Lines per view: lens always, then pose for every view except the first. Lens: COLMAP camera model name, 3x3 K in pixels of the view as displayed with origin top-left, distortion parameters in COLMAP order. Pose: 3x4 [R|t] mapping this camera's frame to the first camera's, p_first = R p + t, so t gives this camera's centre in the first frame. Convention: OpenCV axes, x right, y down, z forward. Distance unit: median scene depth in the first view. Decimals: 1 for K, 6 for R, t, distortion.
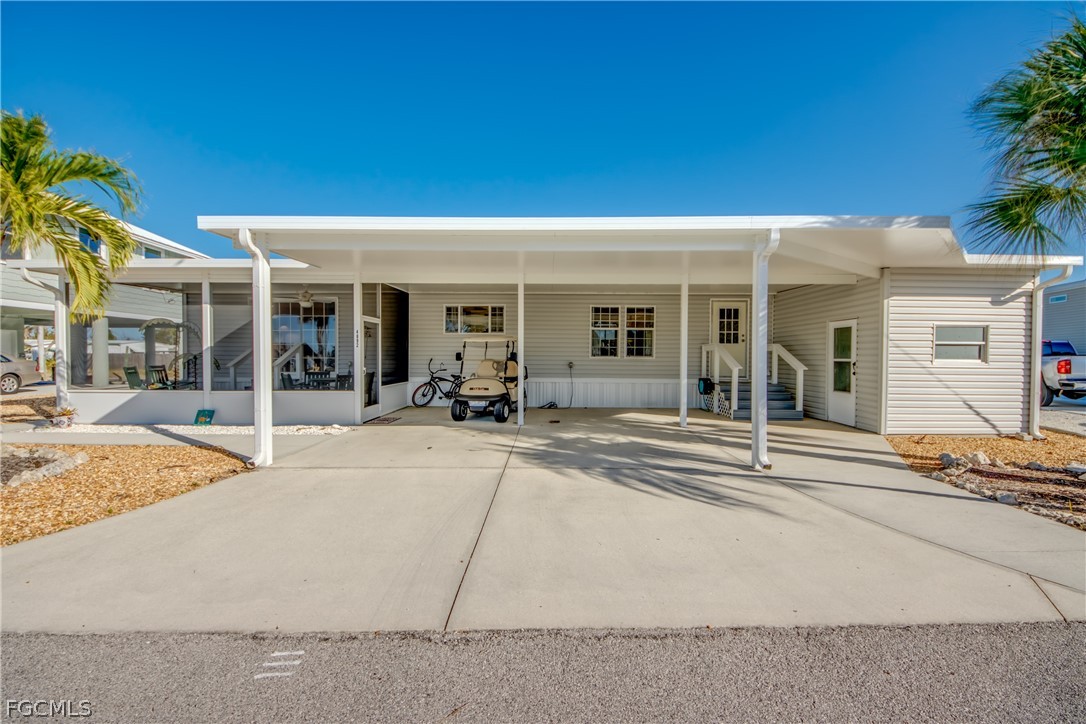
lens RADIAL K [[438.1, 0, 534.9], [0, 438.1, 361.2], [0, 0, 1]] dist [0.050926, -0.037084]
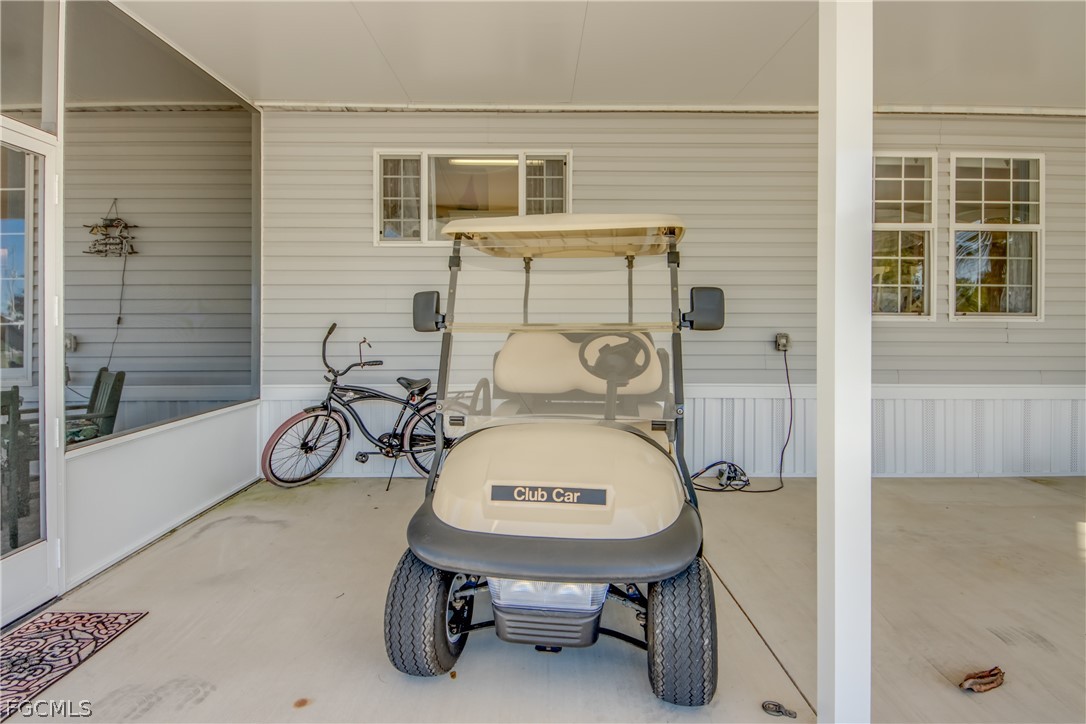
lens RADIAL K [[579.8, 0, 542.8], [0, 579.8, 326.9], [0, 0, 1]] dist [0.000566, -0.000279]
pose [[0.999205, -0.005828, 0.039442, -0.118602], [0.006073, 0.999963, -0.006098, -0.001102], [-0.039405, 0.006333, 0.999203, 0.661751]]
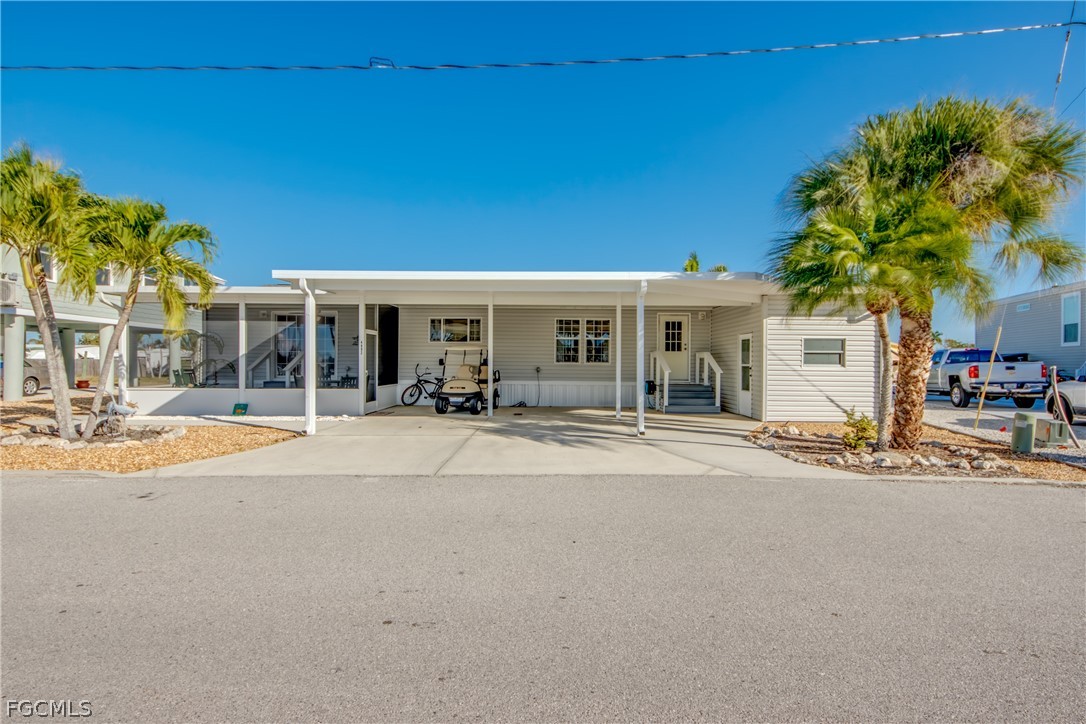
lens RADIAL K [[497.9, 0, 528.8], [0, 497.9, 364.6], [0, 0, 1]] dist [0.002072, 0.000126]
pose [[0.999999, 0.001441, 0.000405, 0.063303], [-0.001437, 0.999964, -0.008328, 0.007085], [-0.000417, 0.008327, 0.999965, -0.350912]]
